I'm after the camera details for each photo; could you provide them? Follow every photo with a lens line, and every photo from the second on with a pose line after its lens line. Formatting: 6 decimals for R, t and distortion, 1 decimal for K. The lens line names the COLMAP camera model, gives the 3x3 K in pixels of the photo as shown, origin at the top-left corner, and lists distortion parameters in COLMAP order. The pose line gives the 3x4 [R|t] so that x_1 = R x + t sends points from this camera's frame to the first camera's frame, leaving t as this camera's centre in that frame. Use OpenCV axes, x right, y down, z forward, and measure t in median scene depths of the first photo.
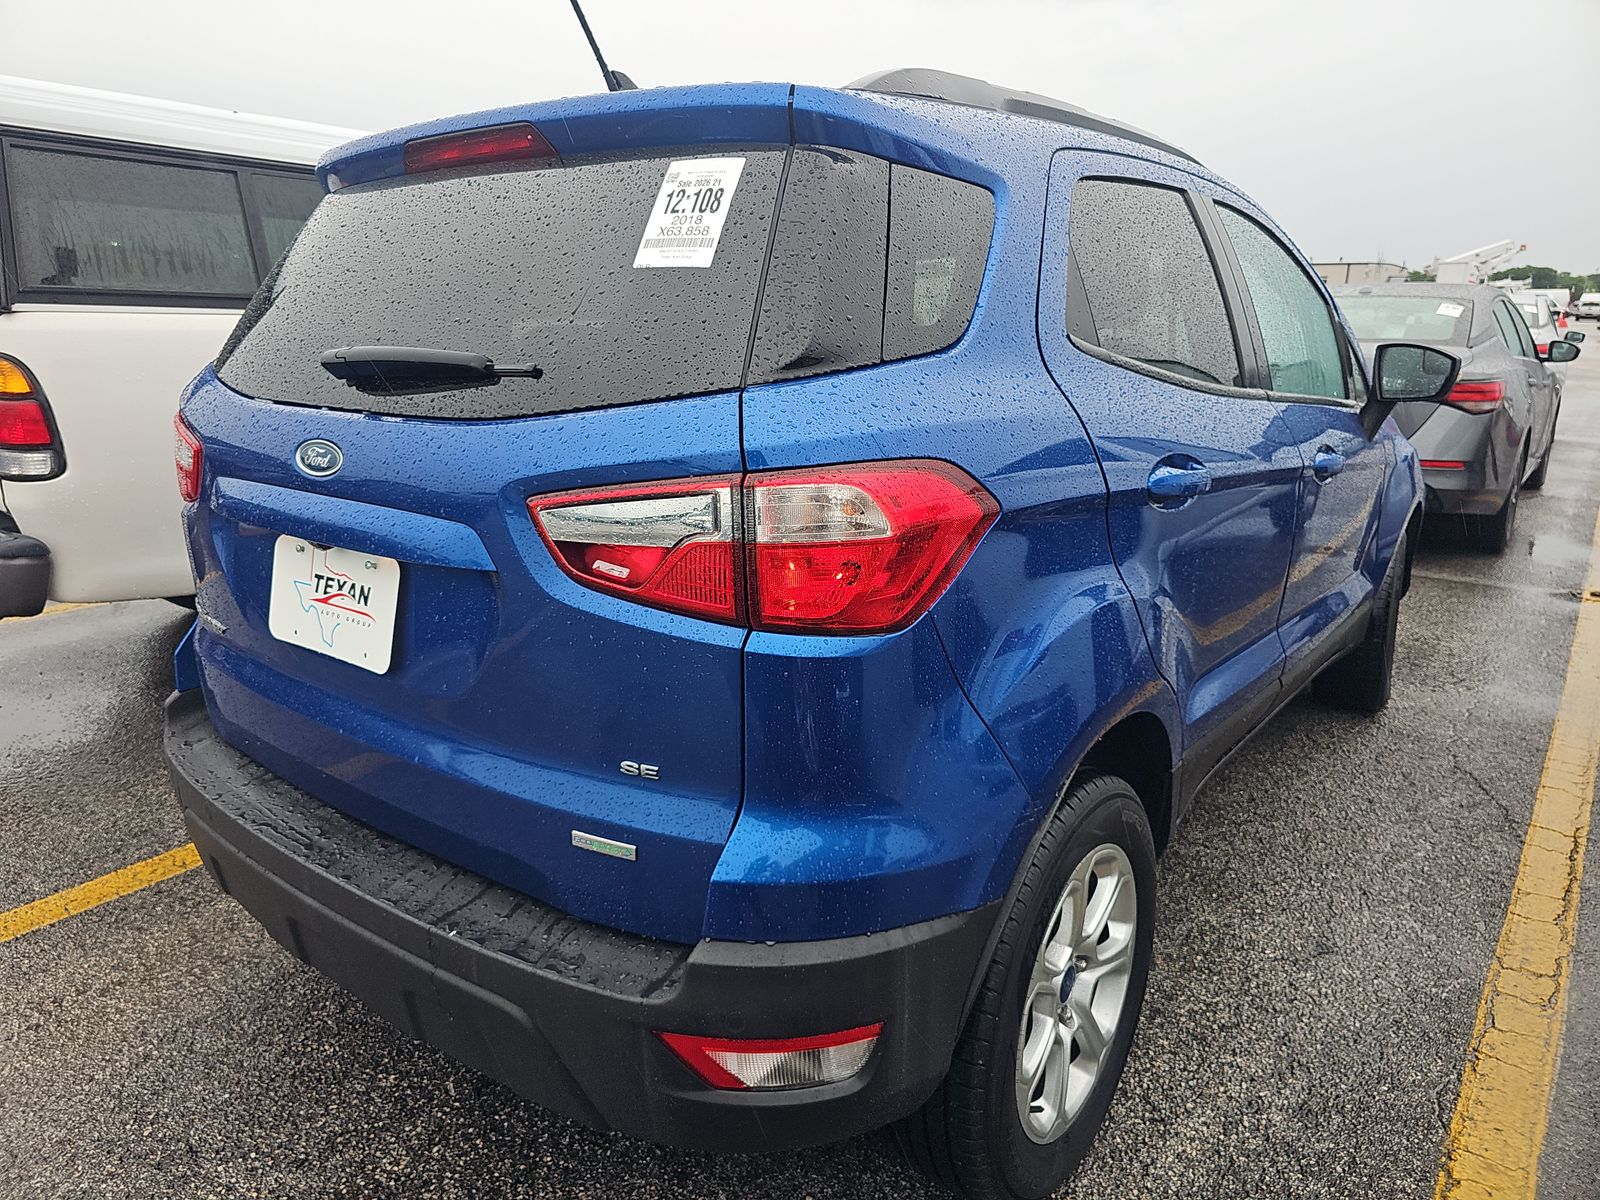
lens RADIAL K [[1069.5, 0, 800.0], [0, 1069.5, 600.0], [0, 0, 1]] dist [0.007061, 0.001549]
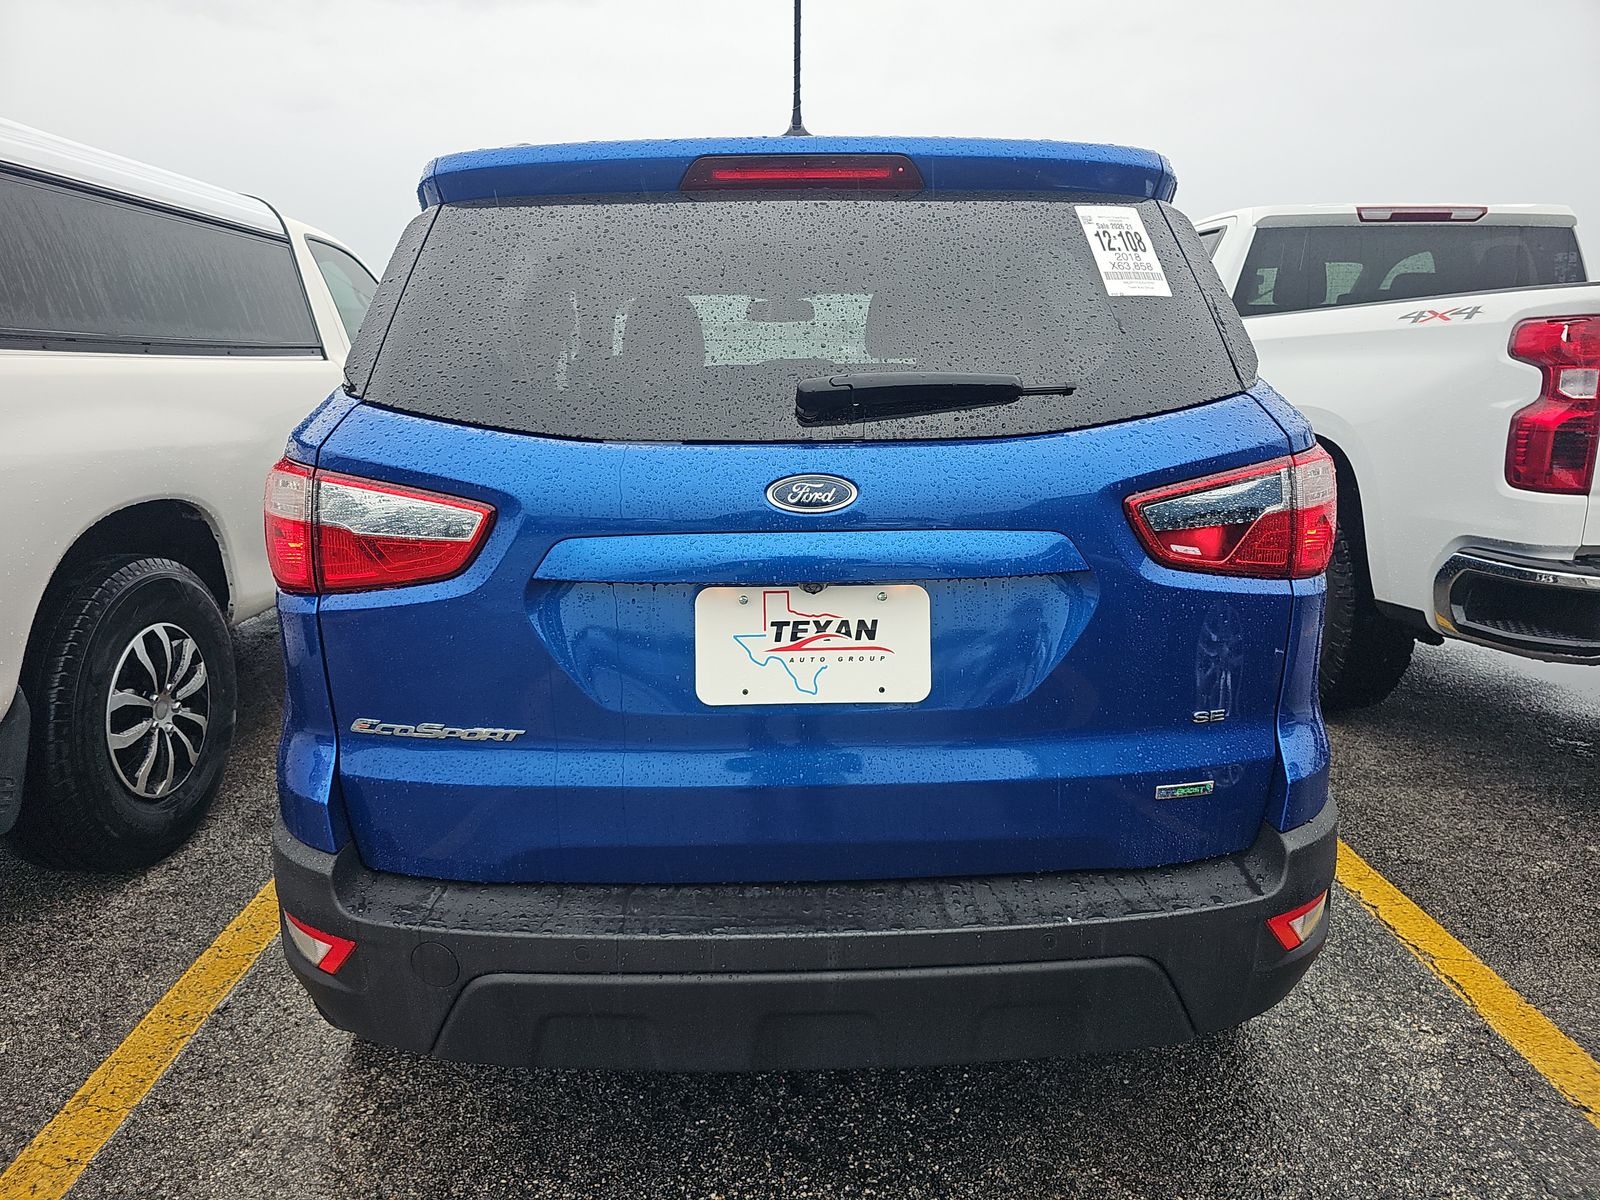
lens RADIAL K [[1066.4, 0, 798.4], [0, 1066.4, 575.4], [0, 0, 1]] dist [0.004624, -0.000126]
pose [[0.790124, -0.149361, 0.594471, -1.055533], [0.171585, 0.984978, 0.019418, -0.084379], [-0.588441, 0.086660, 0.803883, 0.268156]]
